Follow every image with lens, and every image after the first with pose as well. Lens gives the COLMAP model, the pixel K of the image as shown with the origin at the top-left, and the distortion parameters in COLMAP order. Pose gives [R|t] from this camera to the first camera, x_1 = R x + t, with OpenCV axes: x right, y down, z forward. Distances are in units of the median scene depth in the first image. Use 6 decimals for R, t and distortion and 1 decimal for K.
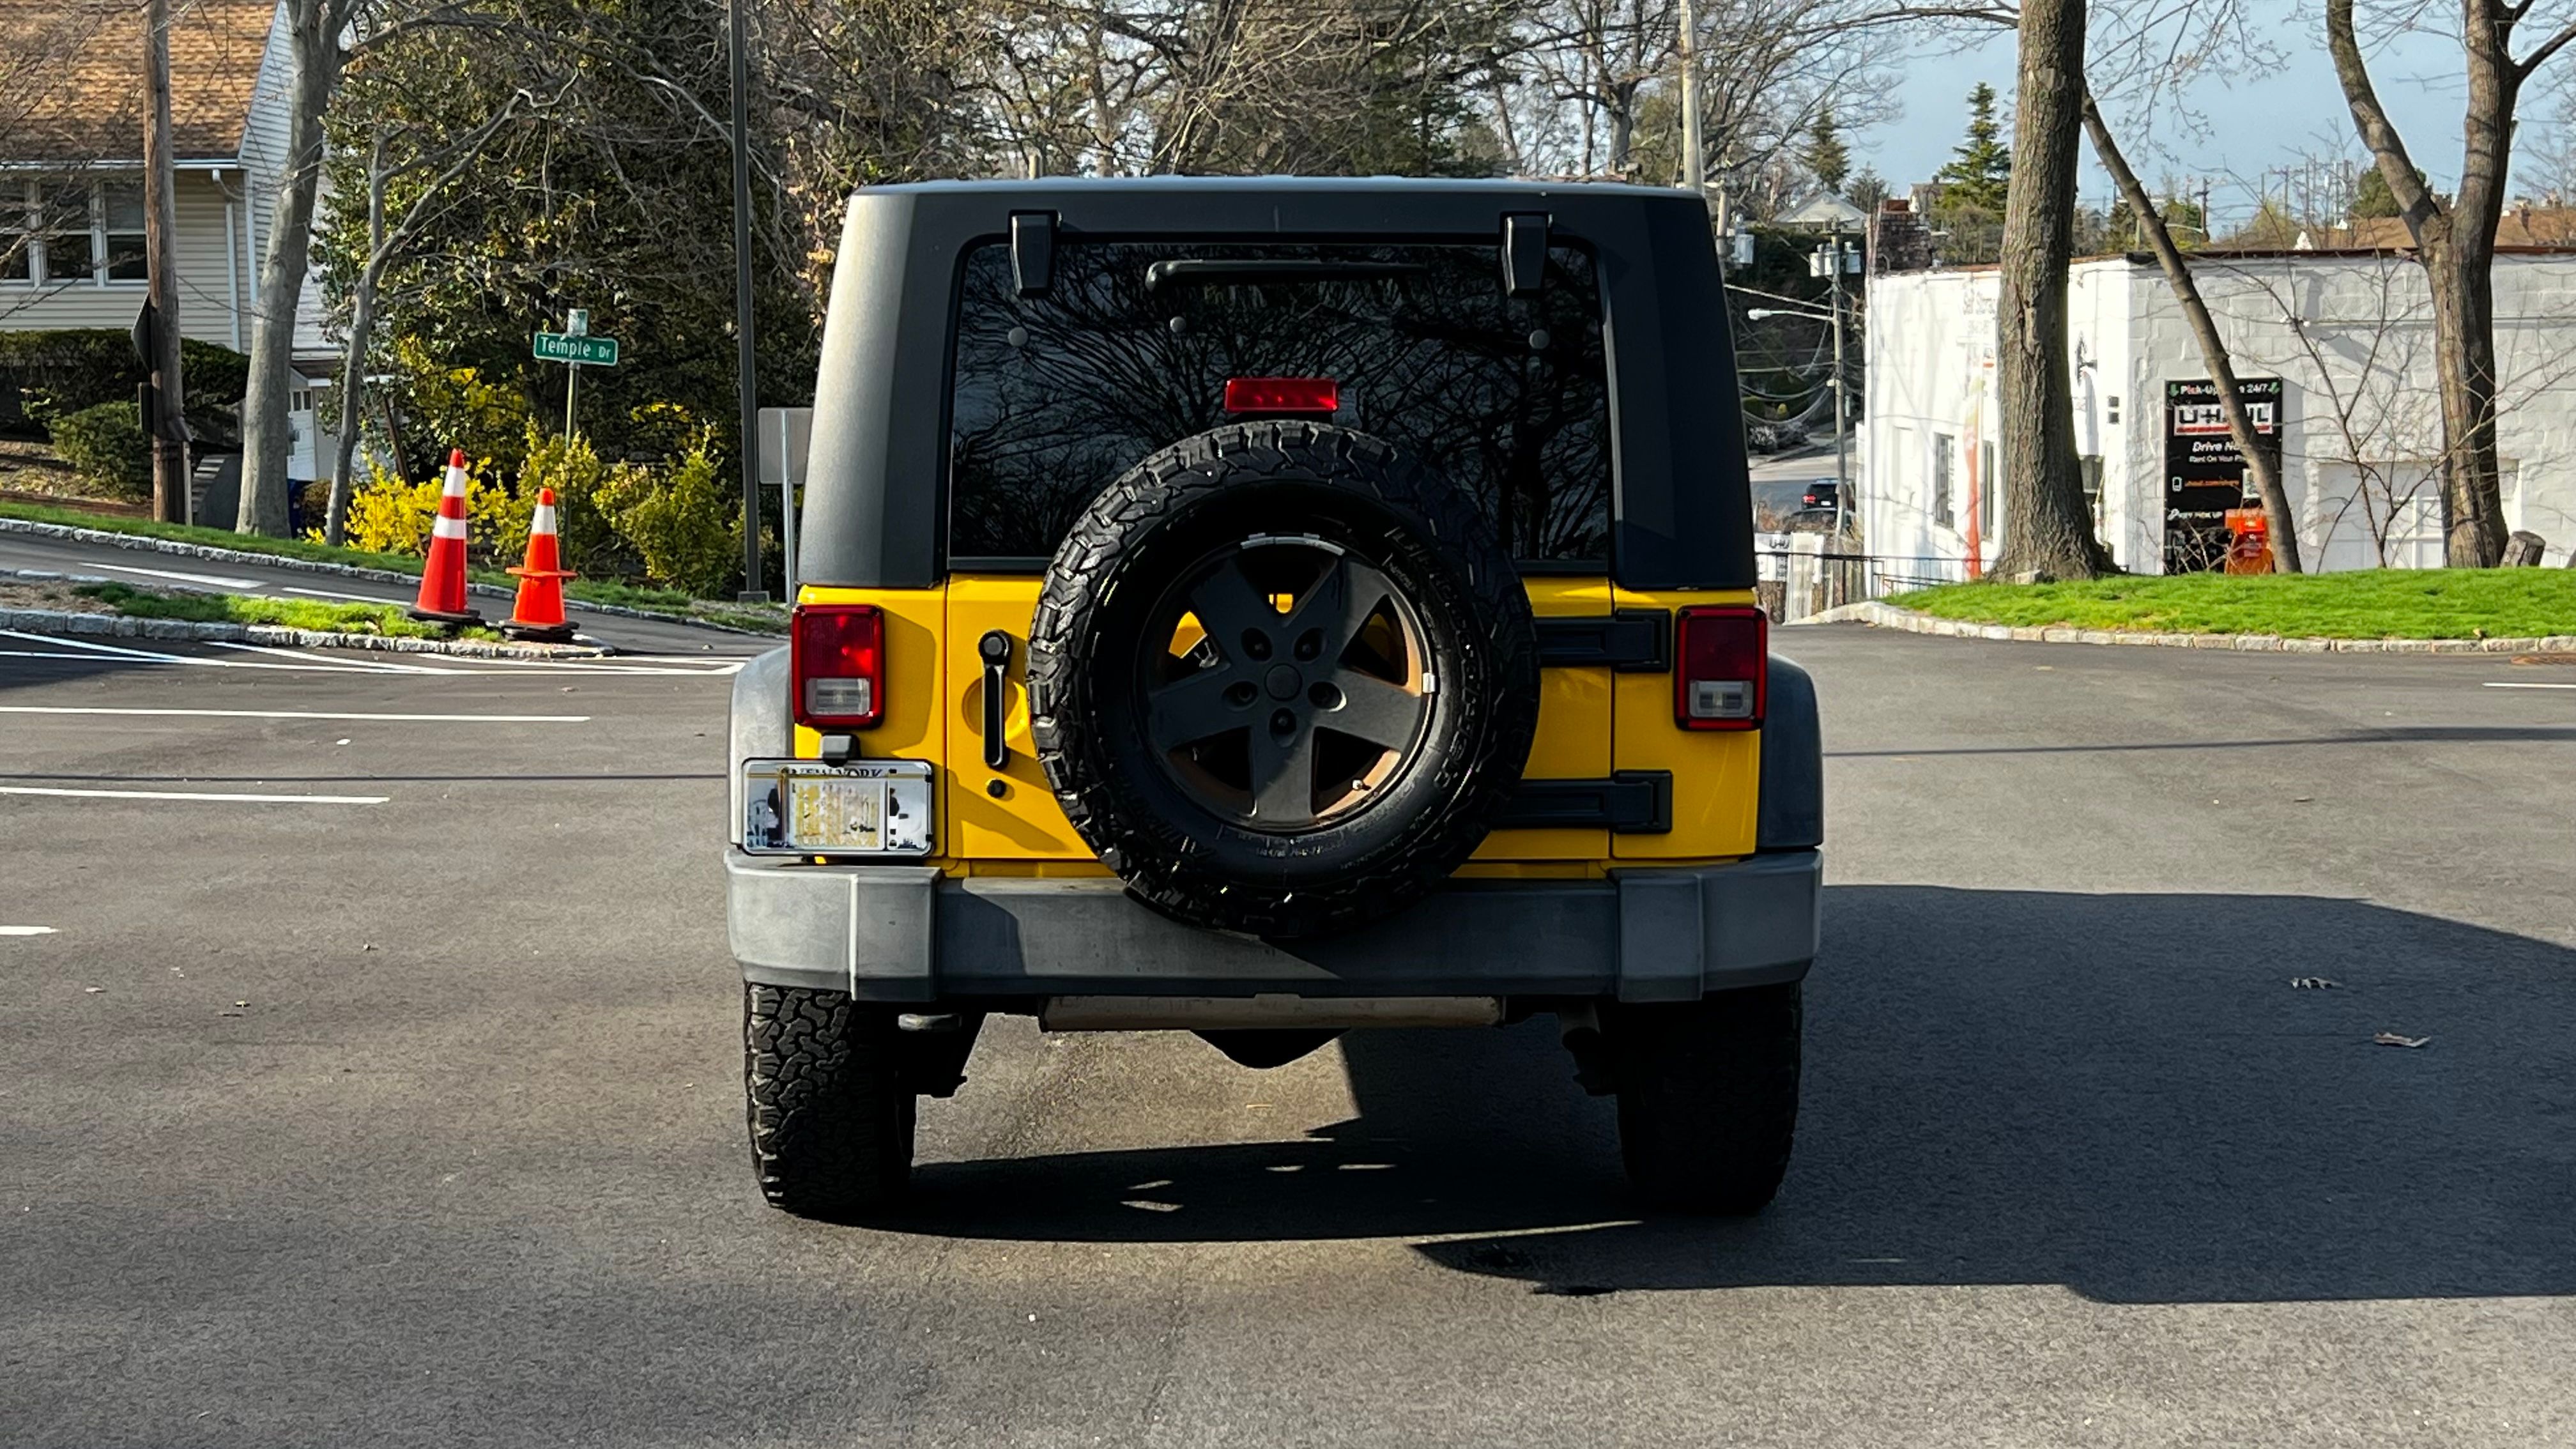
lens RADIAL K [[3943.8, 0, 1248.9], [0, 3943.8, 735.4], [0, 0, 1]] dist [0.265716, -1.057681]
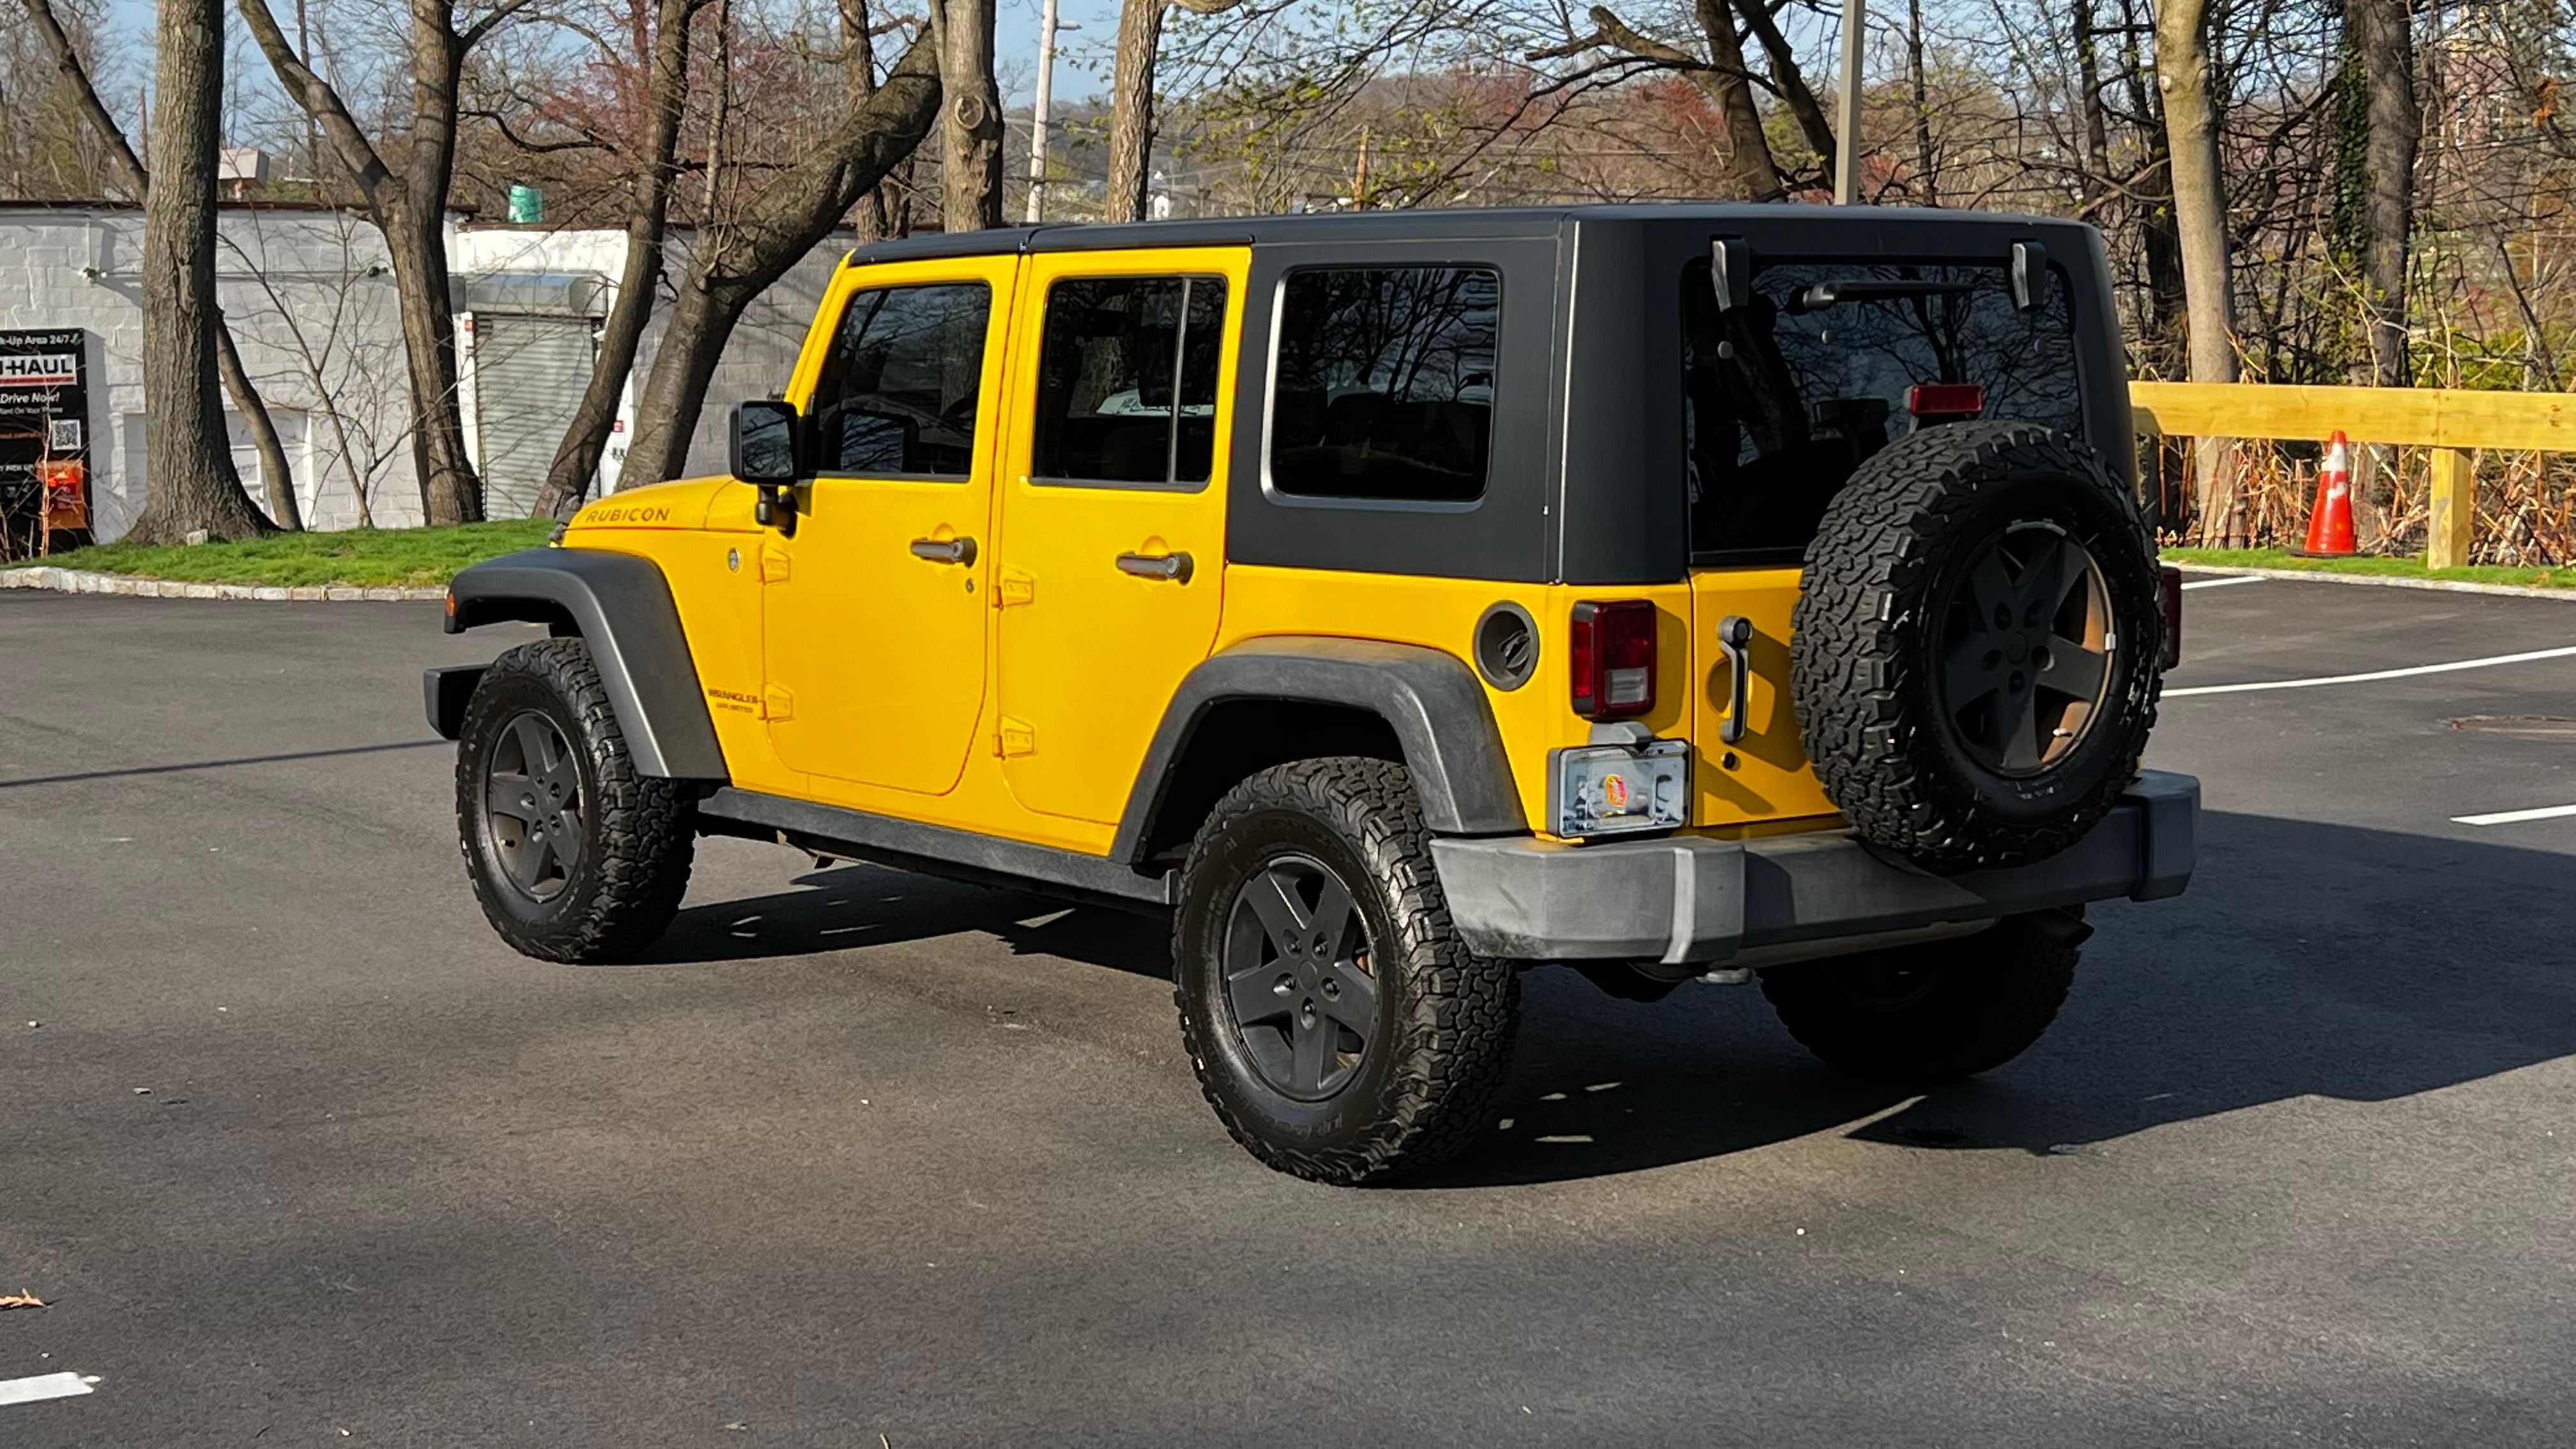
lens RADIAL K [[3943.8, 0, 1248.9], [0, 3943.8, 735.4], [0, 0, 1]] dist [0.265716, -1.057681]
pose [[0.790376, -0.067439, 0.608899, -0.836775], [0.058362, 0.997691, 0.034743, -0.039546], [-0.609836, 0.008077, 0.792487, 0.206097]]
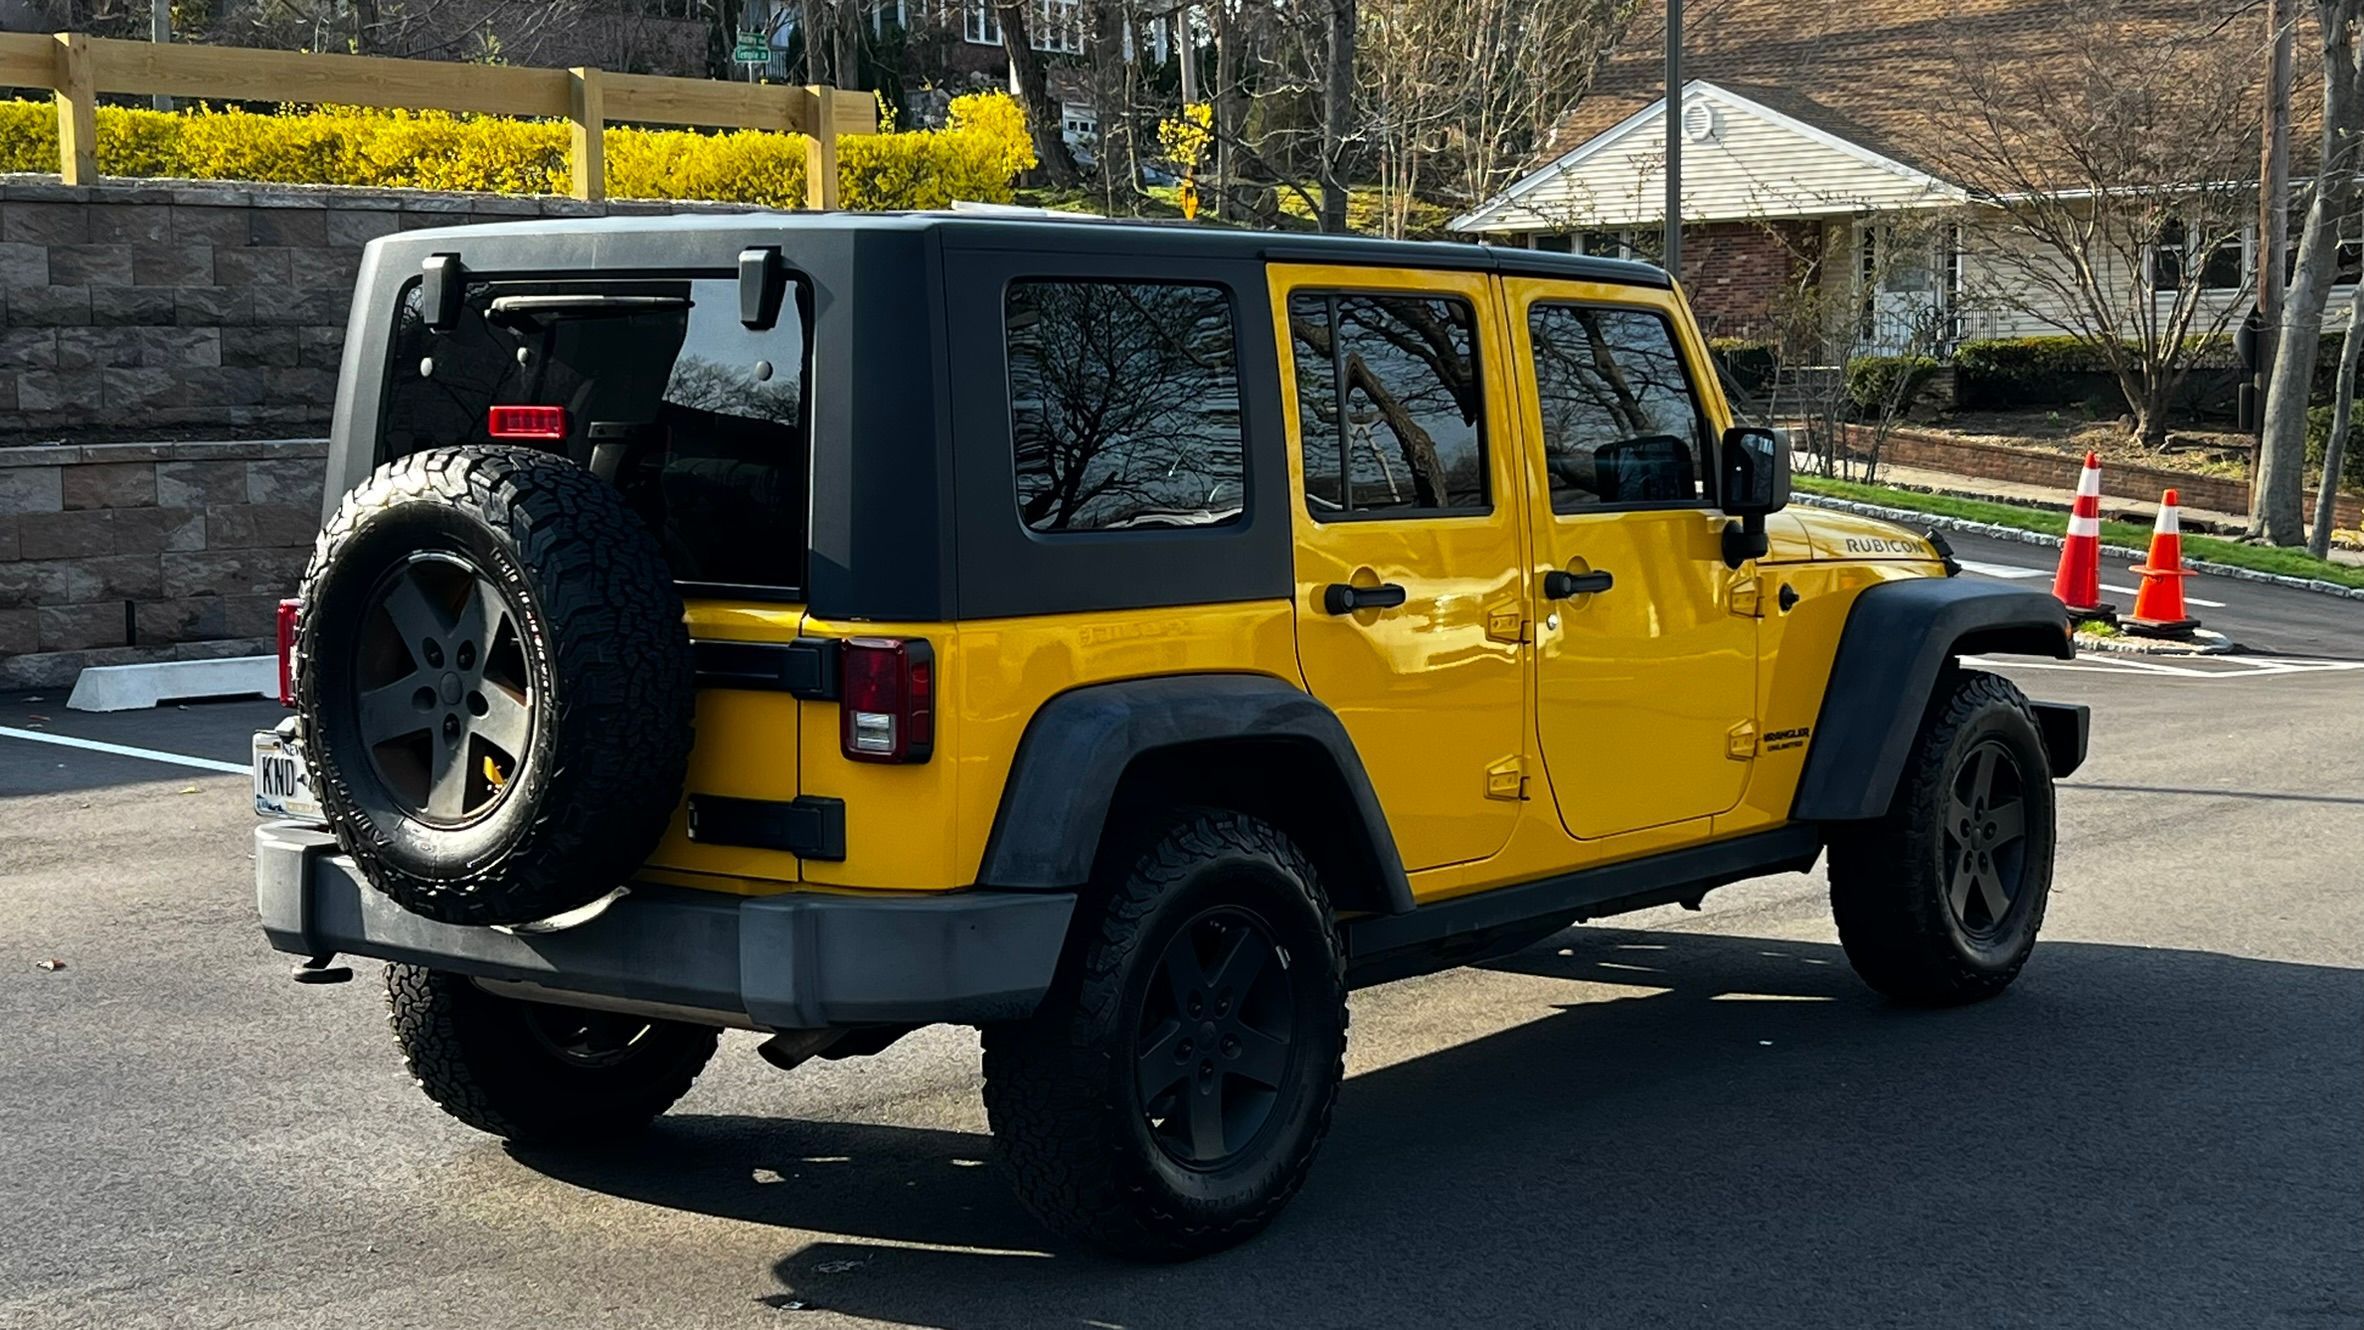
lens RADIAL K [[3619.3, 0, 1146.1], [0, 3619.3, 675.0], [0, 0, 1]] dist [0.265716, -1.057681]
pose [[0.788445, 0.050666, -0.613015, 0.730045], [-0.055352, 0.998403, 0.011327, -0.037209], [0.612609, 0.025001, 0.789990, 0.316359]]
